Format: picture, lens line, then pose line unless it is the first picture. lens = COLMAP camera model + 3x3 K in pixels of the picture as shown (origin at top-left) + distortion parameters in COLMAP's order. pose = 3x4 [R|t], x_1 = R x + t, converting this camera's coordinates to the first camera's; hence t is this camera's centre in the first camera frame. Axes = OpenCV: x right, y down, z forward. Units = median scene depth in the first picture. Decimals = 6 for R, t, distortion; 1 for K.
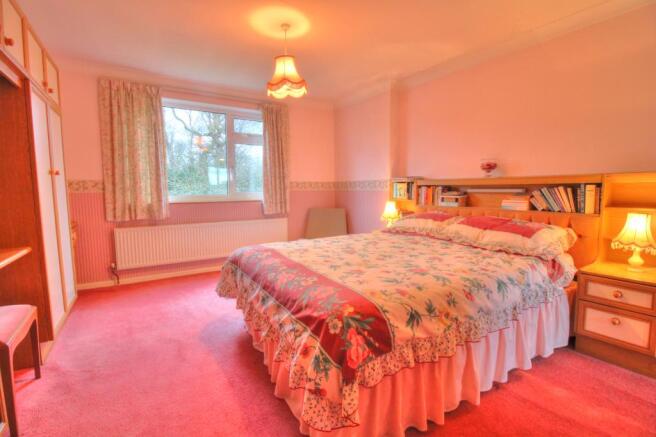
lens RADIAL K [[305.9, 0, 328.8], [0, 305.9, 217.4], [0, 0, 1]] dist [-0.003117, -0.000697]
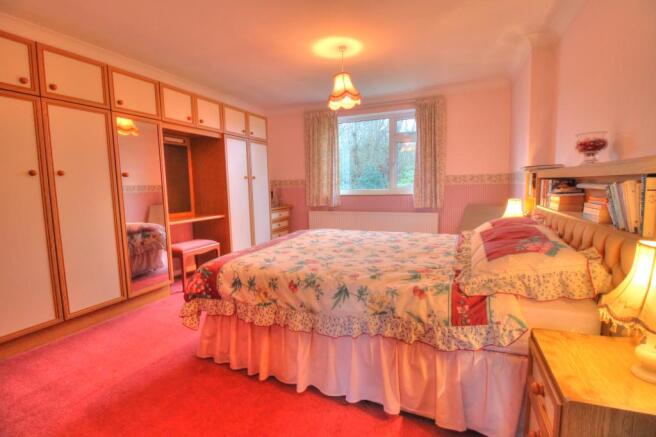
lens RADIAL K [[305.9, 0, 329.1], [0, 305.9, 216.7], [0, 0, 1]] dist [-0.003117, -0.000697]
pose [[0.571534, 0.079985, -0.816671, 0.609062], [-0.059669, 0.996654, 0.055854, -0.026748], [0.818406, 0.016807, 0.574394, 0.207782]]
